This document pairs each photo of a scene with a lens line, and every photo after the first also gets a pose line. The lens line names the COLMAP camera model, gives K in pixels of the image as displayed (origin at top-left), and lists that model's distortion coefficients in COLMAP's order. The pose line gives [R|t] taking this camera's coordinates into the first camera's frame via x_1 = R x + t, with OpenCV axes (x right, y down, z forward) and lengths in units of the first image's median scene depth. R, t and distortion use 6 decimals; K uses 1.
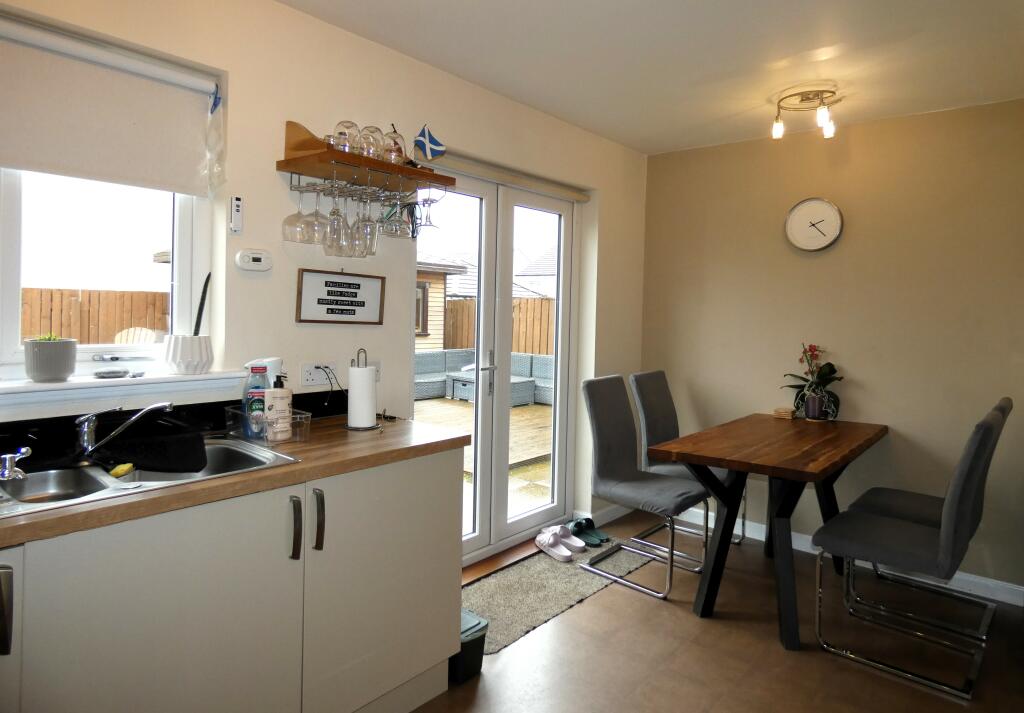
lens RADIAL K [[621.0, 0, 513.0], [0, 621.0, 322.6], [0, 0, 1]] dist [-0.001318, -0.000167]
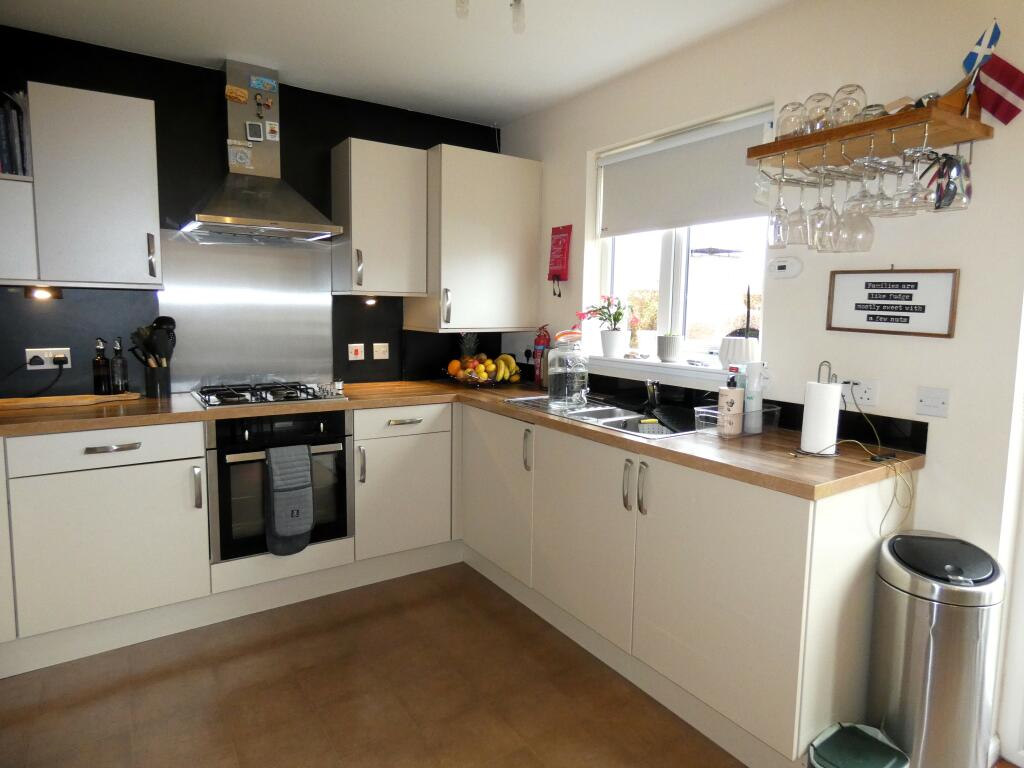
lens RADIAL K [[602.7, 0, 512.0], [0, 602.7, 384.0], [0, 0, 1]] dist [-0.002132, -0.000696]
pose [[-0.254130, 0.097114, -0.962282, 0.613229], [-0.036551, 0.993271, 0.109894, -0.001795], [0.966479, 0.063099, -0.248870, 0.738175]]
